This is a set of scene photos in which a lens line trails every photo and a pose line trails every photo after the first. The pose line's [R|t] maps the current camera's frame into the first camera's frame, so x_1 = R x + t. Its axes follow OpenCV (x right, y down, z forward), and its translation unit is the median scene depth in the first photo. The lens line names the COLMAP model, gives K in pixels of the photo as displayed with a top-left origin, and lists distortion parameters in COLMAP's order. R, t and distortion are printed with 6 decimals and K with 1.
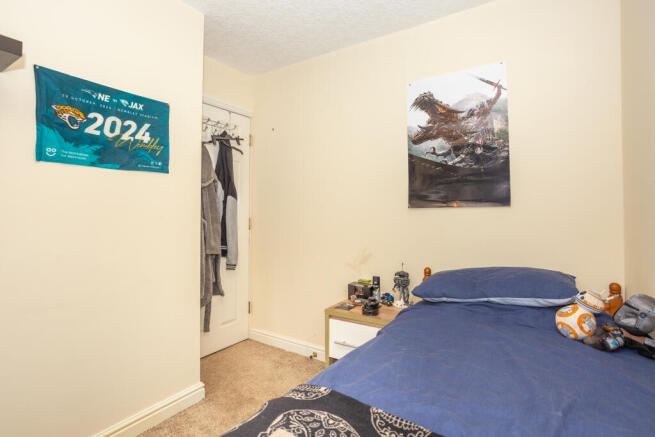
lens RADIAL K [[317.9, 0, 323.9], [0, 317.9, 216.0], [0, 0, 1]] dist [-0.049957, 0.029450]
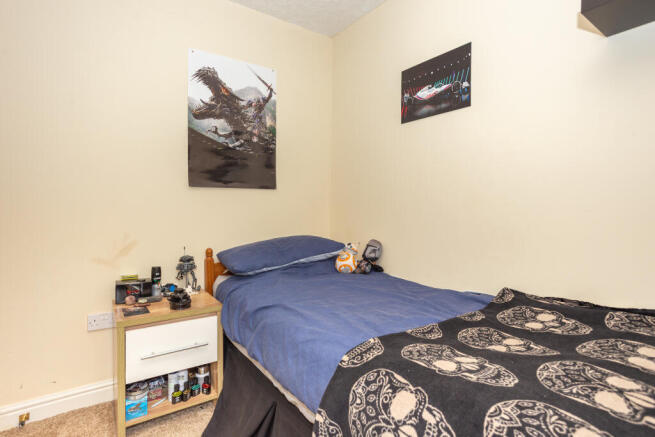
lens RADIAL K [[317.9, 0, 323.9], [0, 317.9, 216.0], [0, 0, 1]] dist [-0.049957, 0.029450]
pose [[0.388786, -0.032100, 0.920769, -0.459457], [-0.008252, 0.999231, 0.038319, 0.023941], [-0.921291, -0.022496, 0.388222, 0.303886]]
